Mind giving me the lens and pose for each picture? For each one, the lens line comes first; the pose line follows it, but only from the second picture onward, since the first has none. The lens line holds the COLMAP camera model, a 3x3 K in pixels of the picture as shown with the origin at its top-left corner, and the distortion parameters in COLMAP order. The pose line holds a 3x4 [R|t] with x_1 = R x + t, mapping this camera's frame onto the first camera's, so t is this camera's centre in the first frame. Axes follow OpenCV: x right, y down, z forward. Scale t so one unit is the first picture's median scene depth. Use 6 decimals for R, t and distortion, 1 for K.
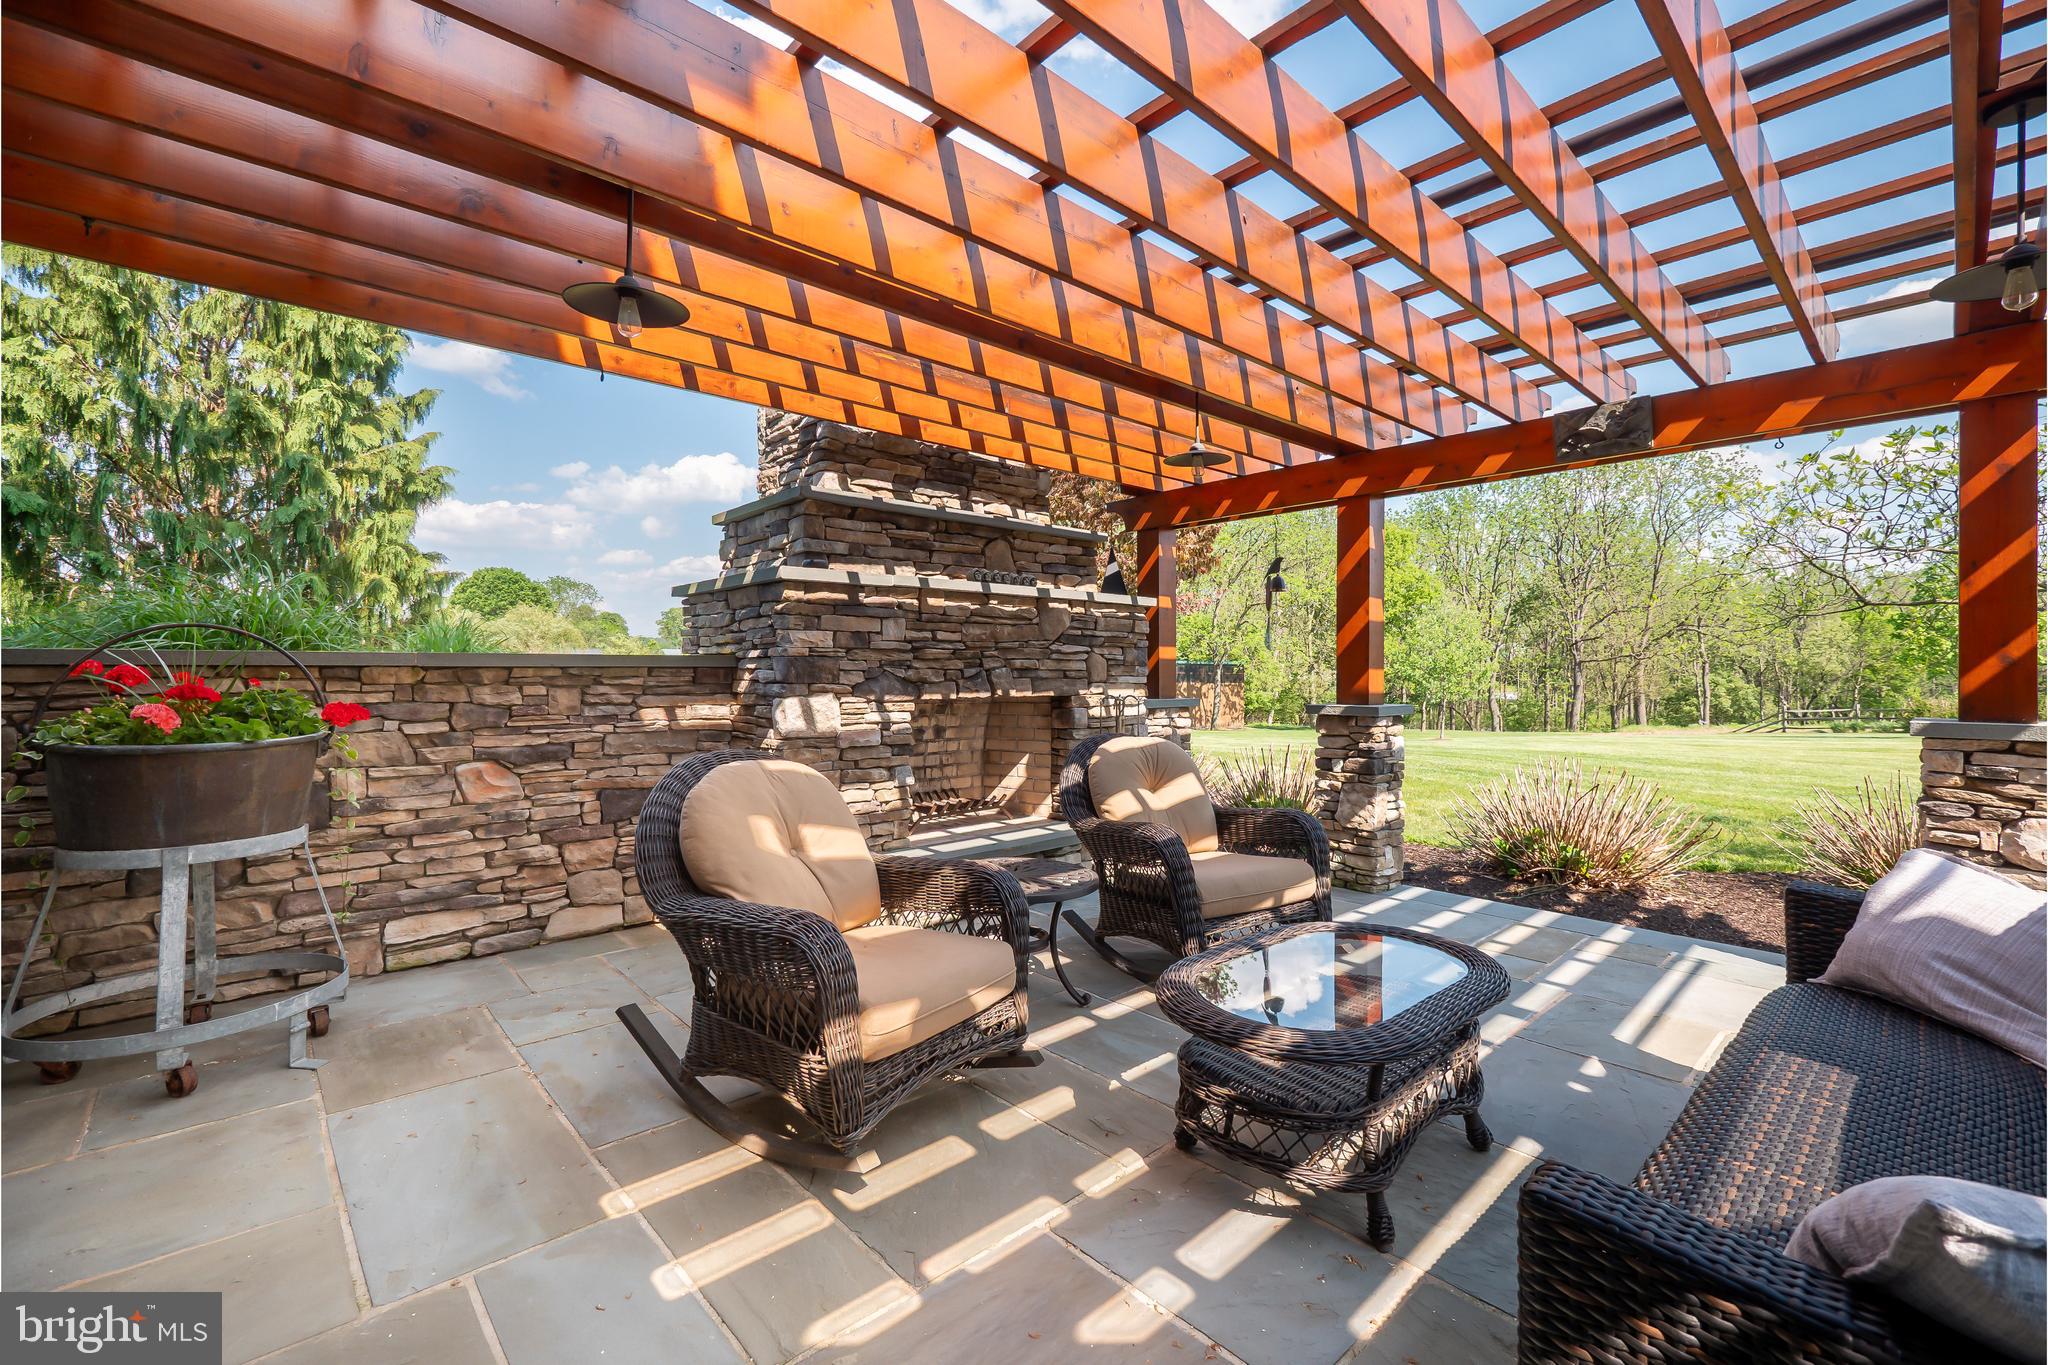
lens RADIAL K [[875.8, 0, 1007.3], [0, 875.8, 681.1], [0, 0, 1]] dist [-0.002654, -0.000342]
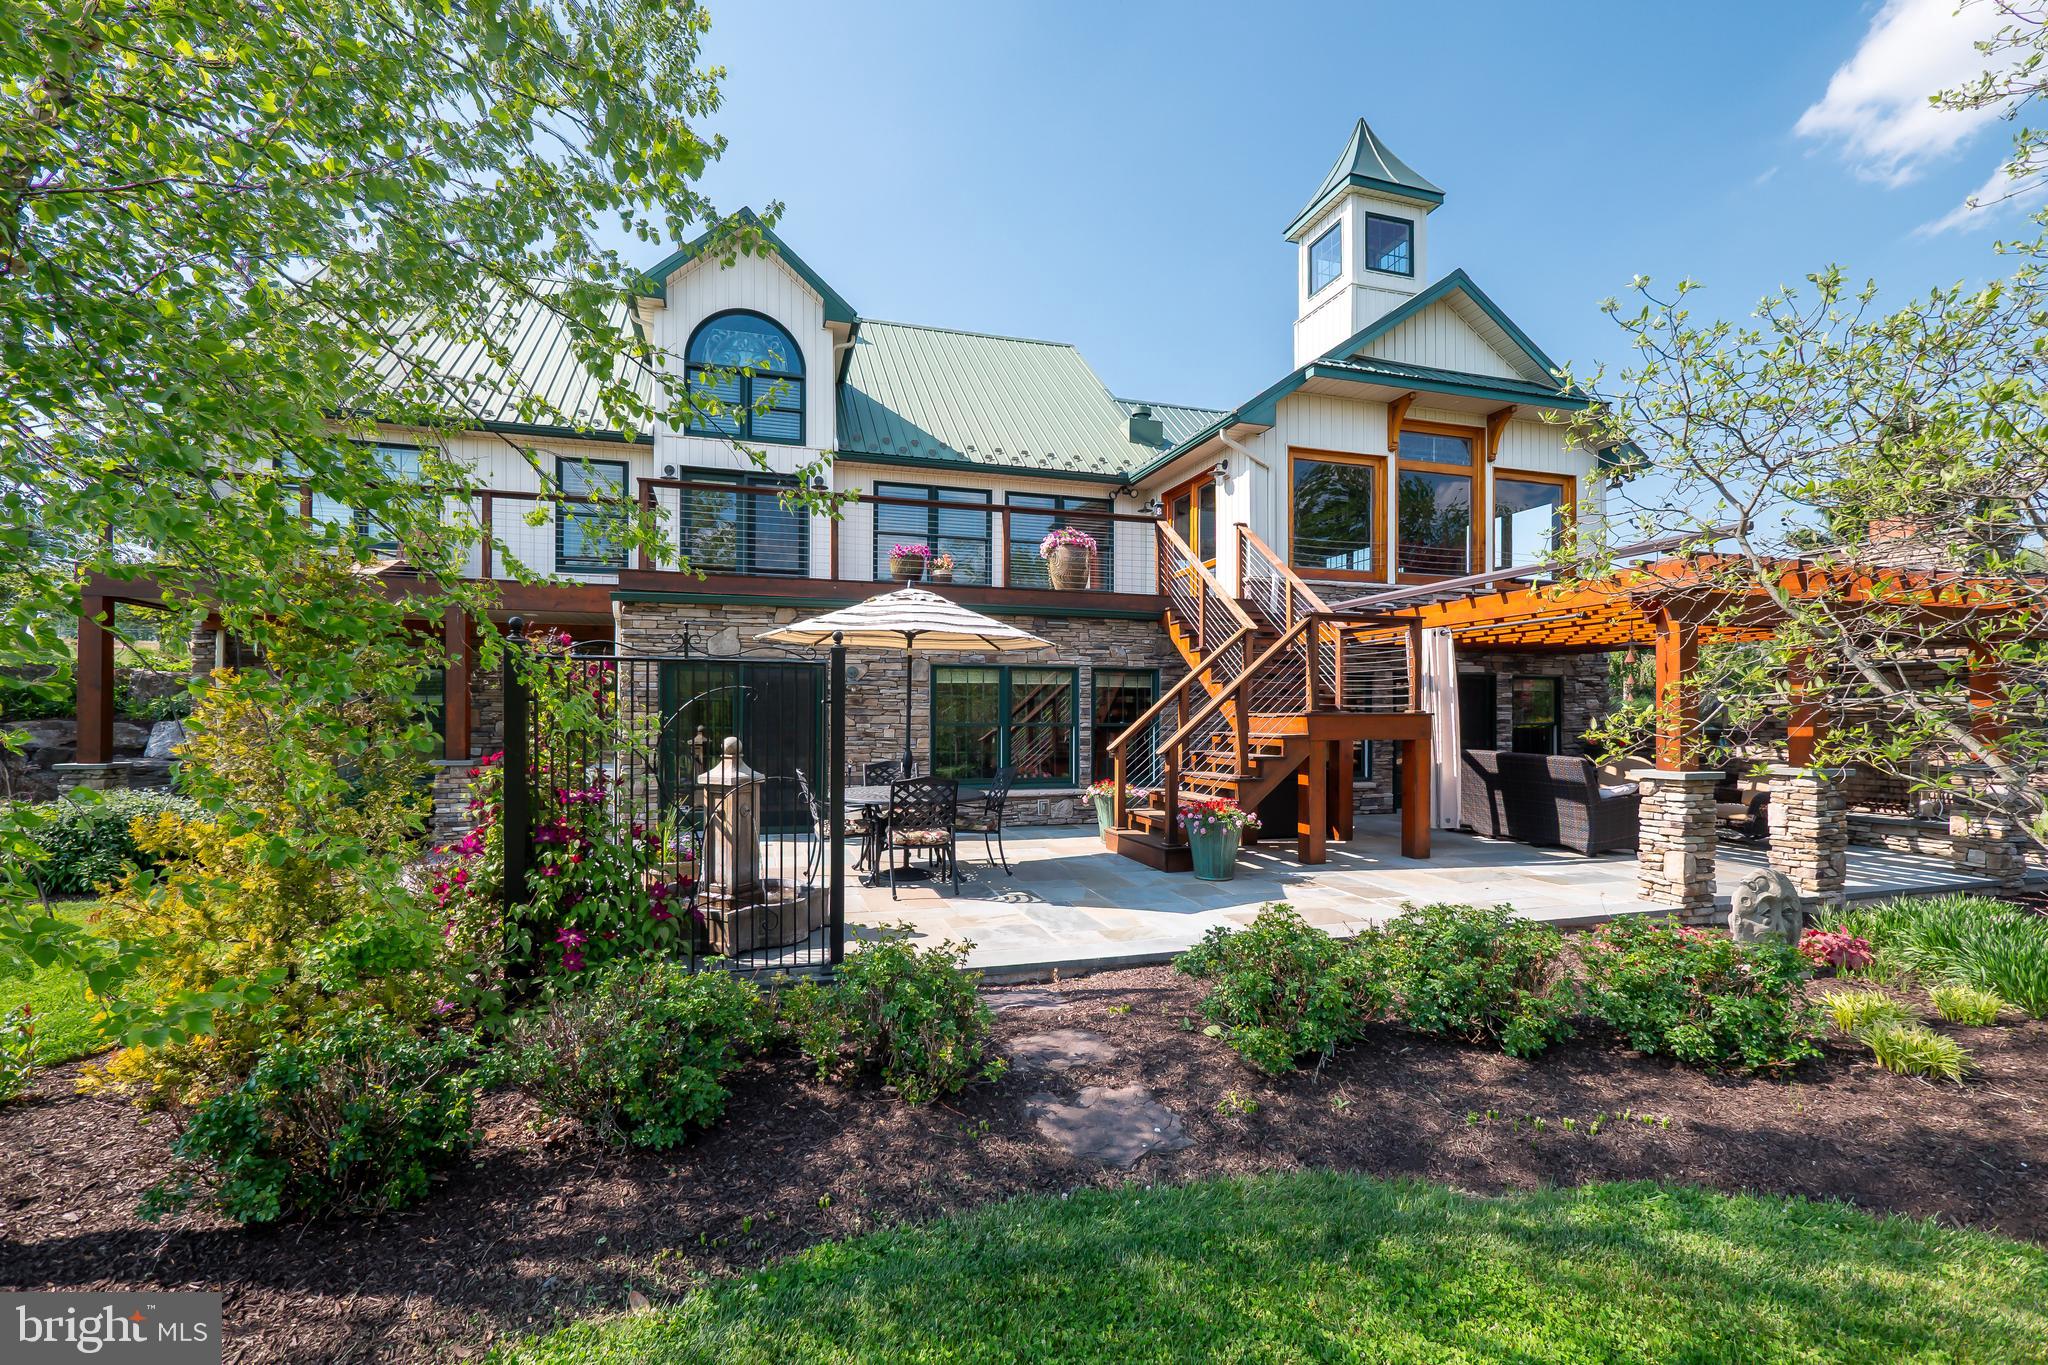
lens RADIAL K [[875.8, 0, 1007.3], [0, 875.8, 681.1], [0, 0, 1]] dist [-0.002654, -0.000342]
pose [[-0.447736, -0.036295, -0.893429, 3.099399], [-0.008307, 0.999302, -0.036433, -0.063367], [0.894127, -0.008891, -0.447724, 0.121827]]
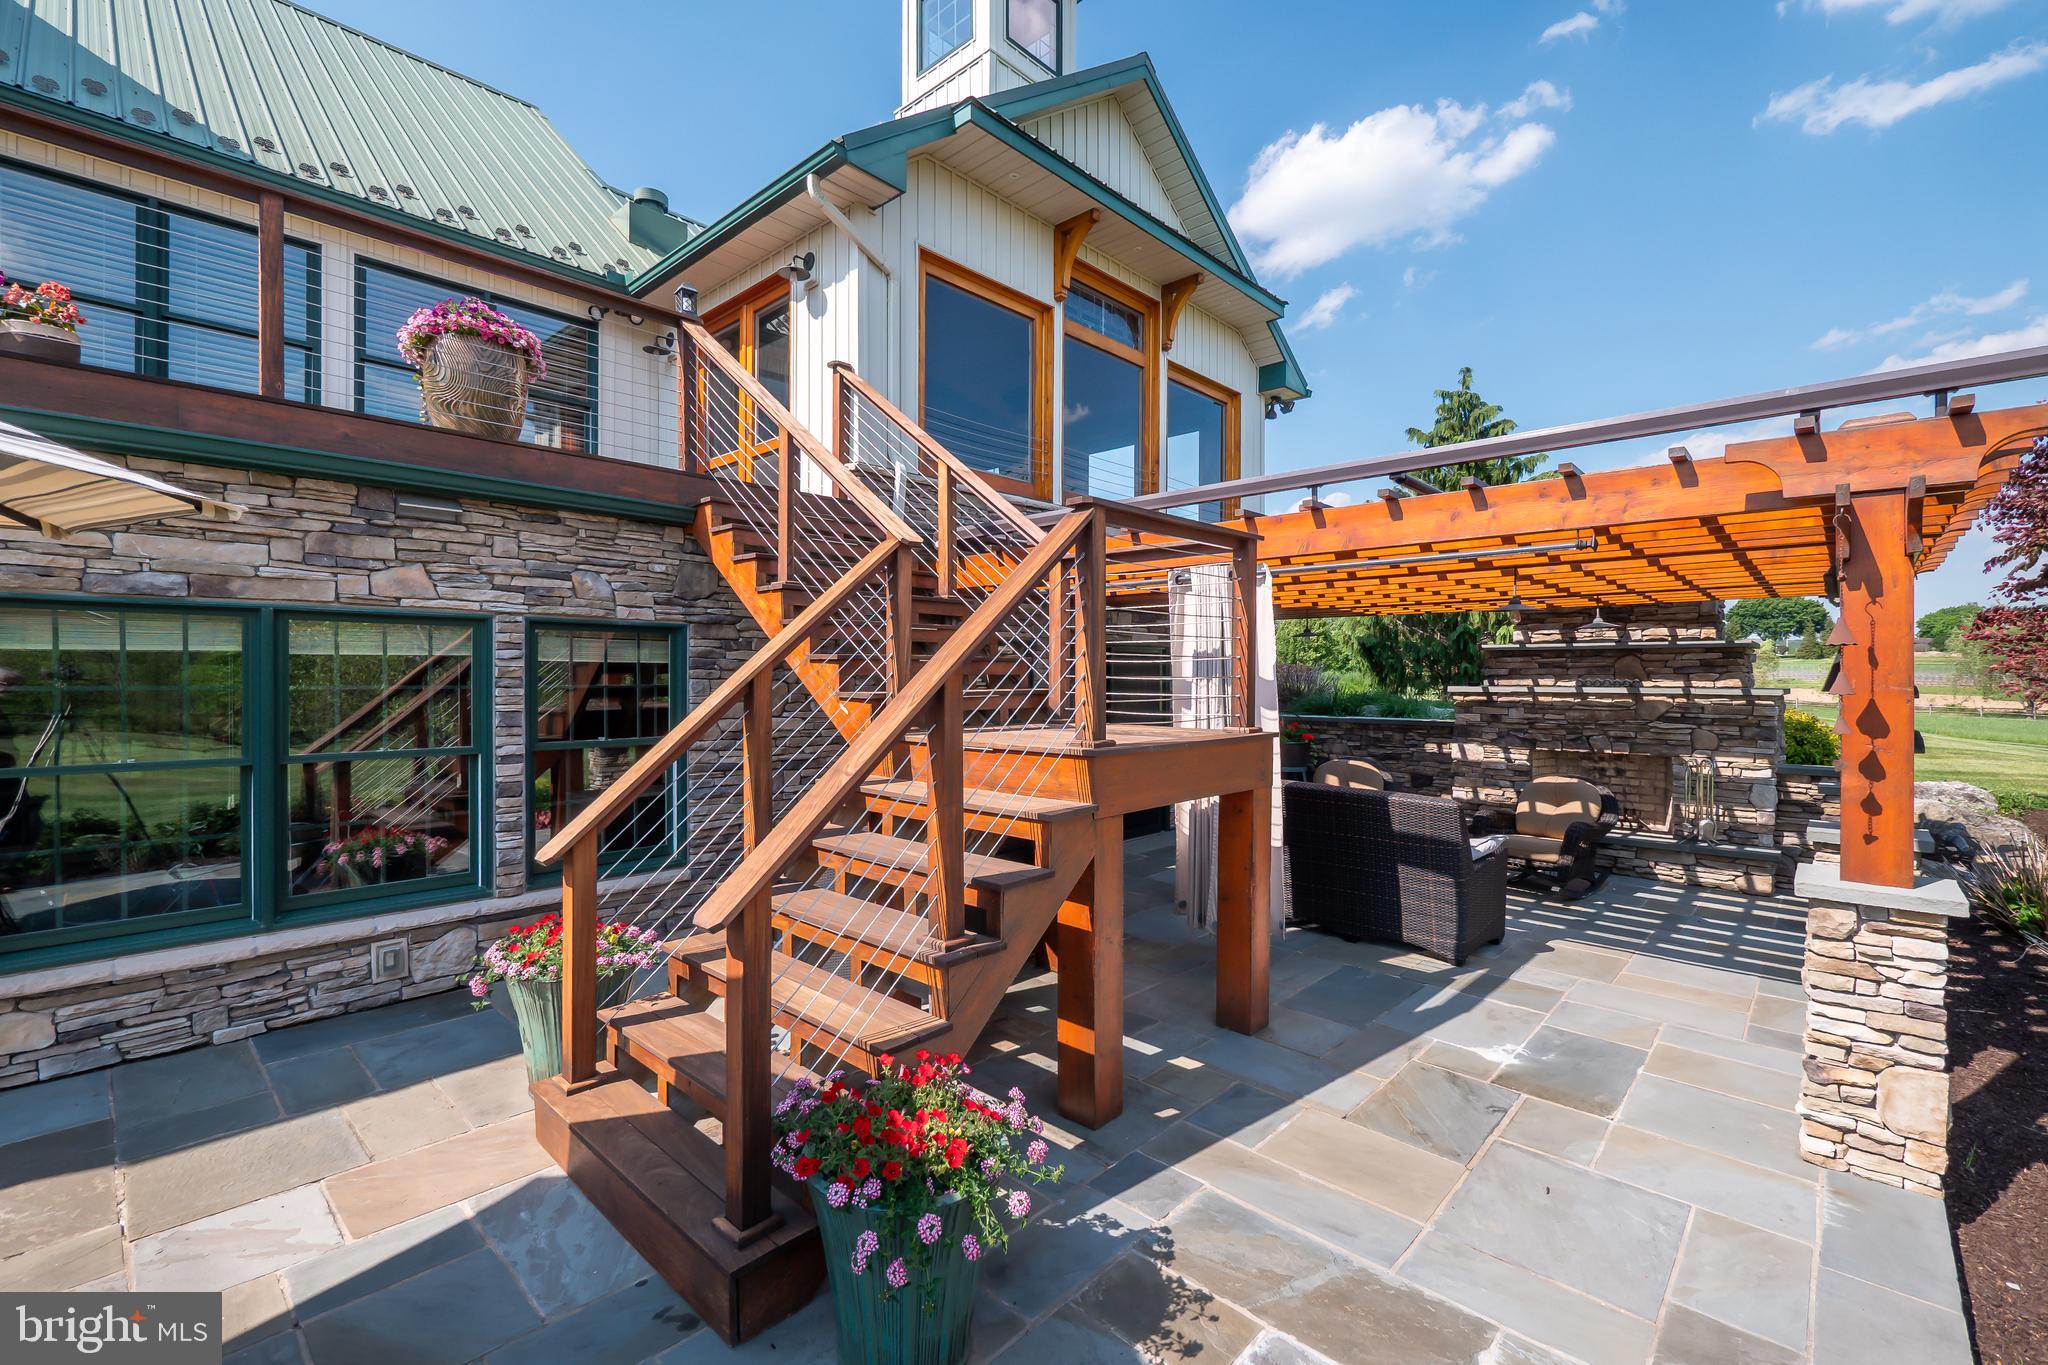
lens RADIAL K [[875.8, 0, 1007.3], [0, 875.8, 681.1], [0, 0, 1]] dist [-0.002654, -0.000342]
pose [[0.073822, 0.009840, -0.997223, 1.761336], [-0.008671, 0.999920, 0.009224, -0.139684], [0.997234, 0.007966, 0.073902, -0.304871]]
